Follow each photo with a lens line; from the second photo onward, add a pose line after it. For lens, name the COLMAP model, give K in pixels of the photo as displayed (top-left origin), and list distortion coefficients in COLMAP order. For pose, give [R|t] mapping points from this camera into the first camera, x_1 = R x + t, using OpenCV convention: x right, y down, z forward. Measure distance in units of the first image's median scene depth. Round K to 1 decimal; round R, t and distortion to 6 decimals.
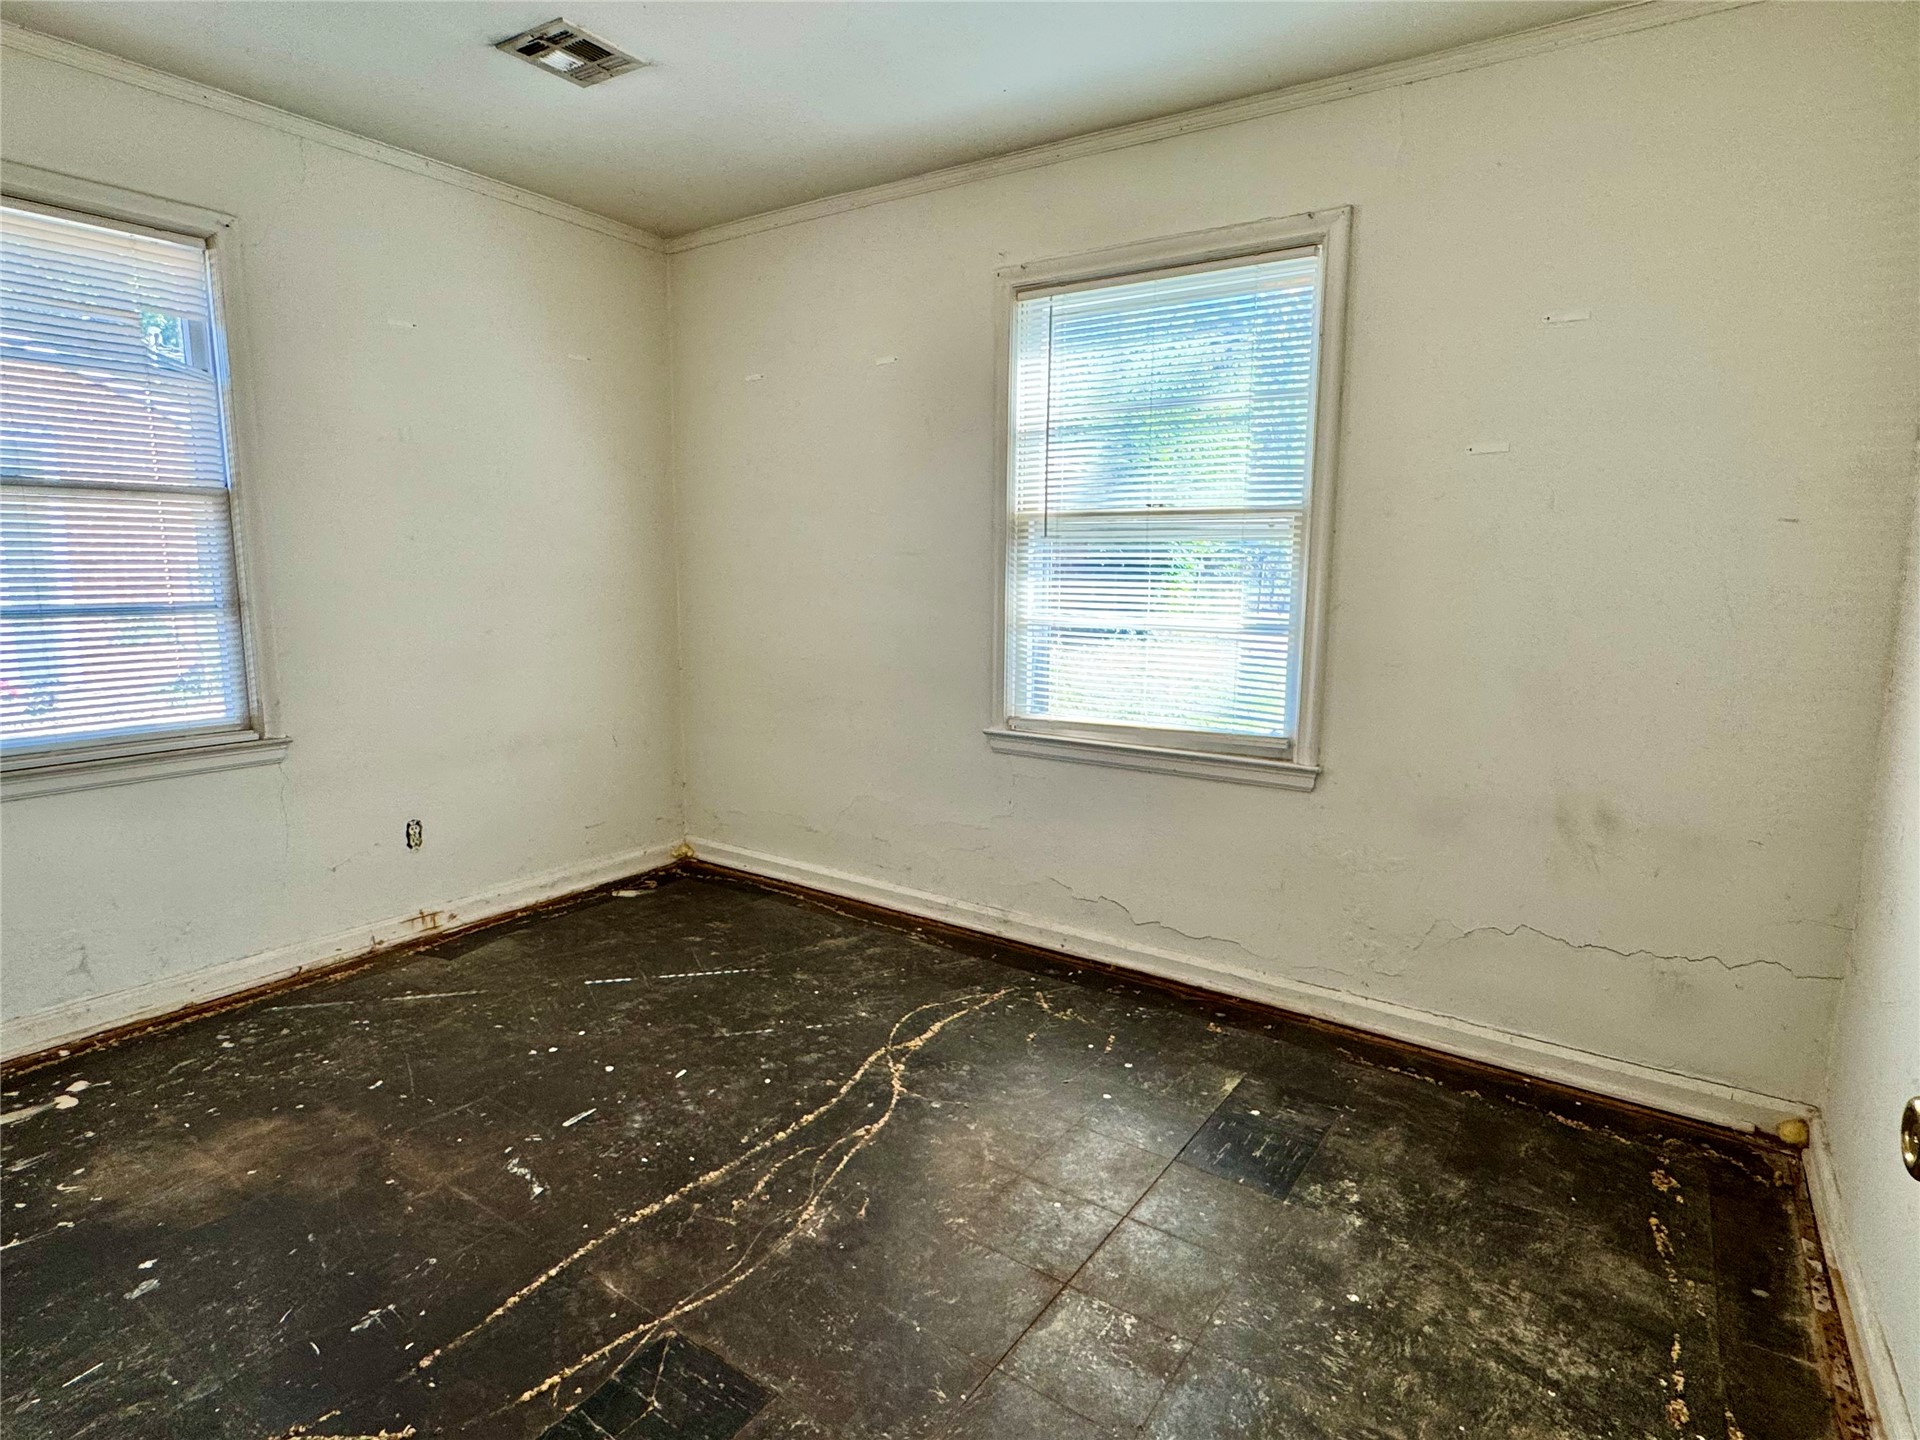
lens RADIAL K [[1028.1, 0, 954.8], [0, 1028.1, 720.5], [0, 0, 1]] dist [-0.003255, 0.000208]
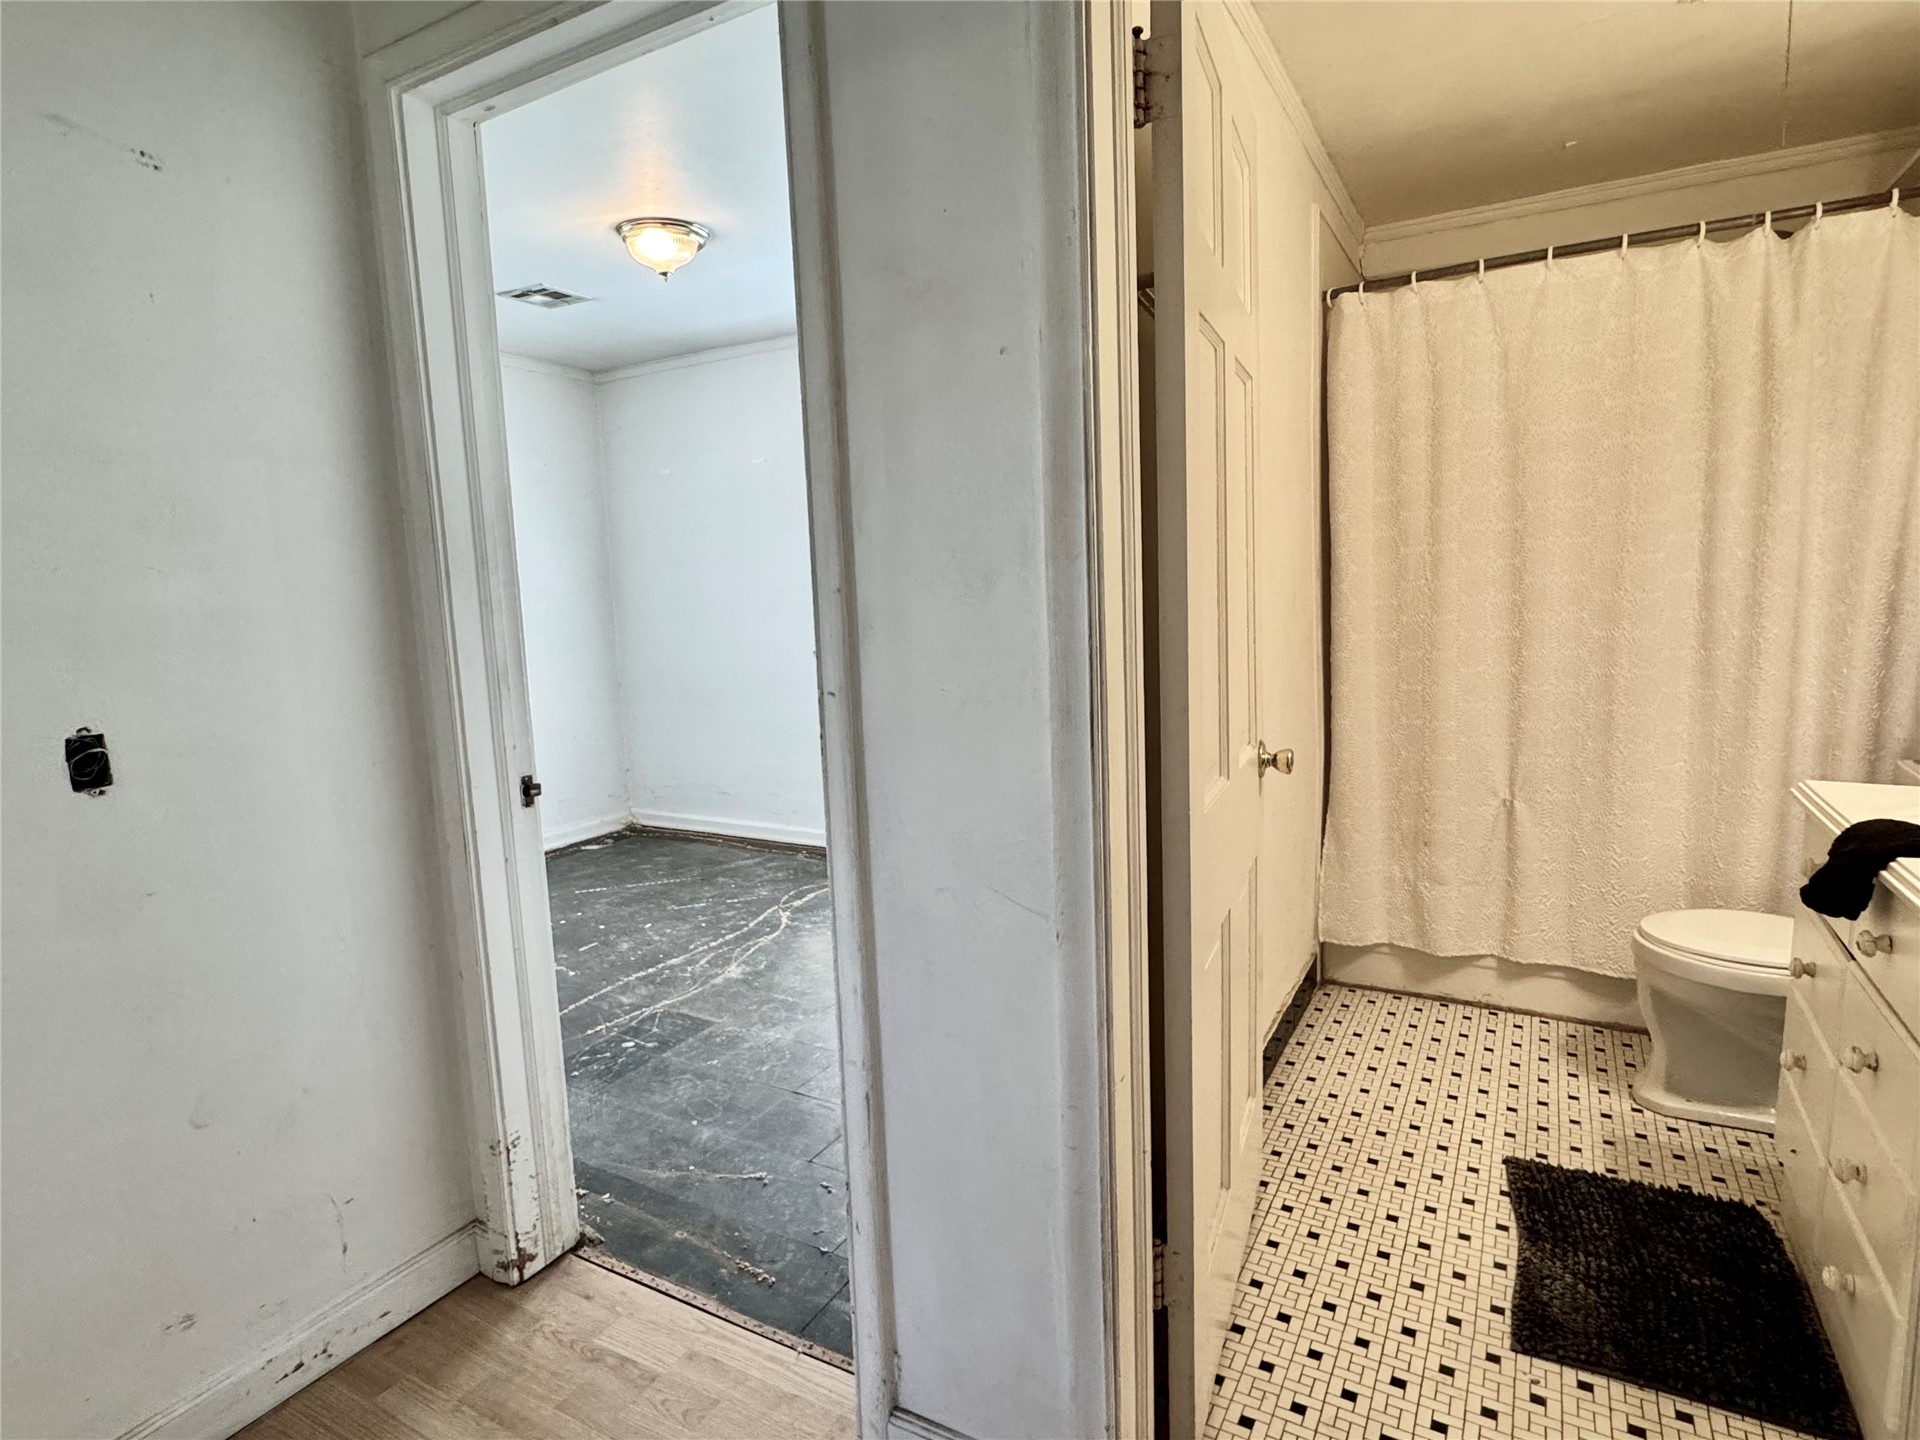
lens RADIAL K [[1028.1, 0, 954.8], [0, 1028.1, 720.5], [0, 0, 1]] dist [-0.003255, 0.000208]
pose [[0.994918, -0.057778, 0.082466, 0.090285], [0.059896, 0.997929, -0.023443, 0.087715], [-0.080940, 0.028263, 0.996318, -0.611652]]
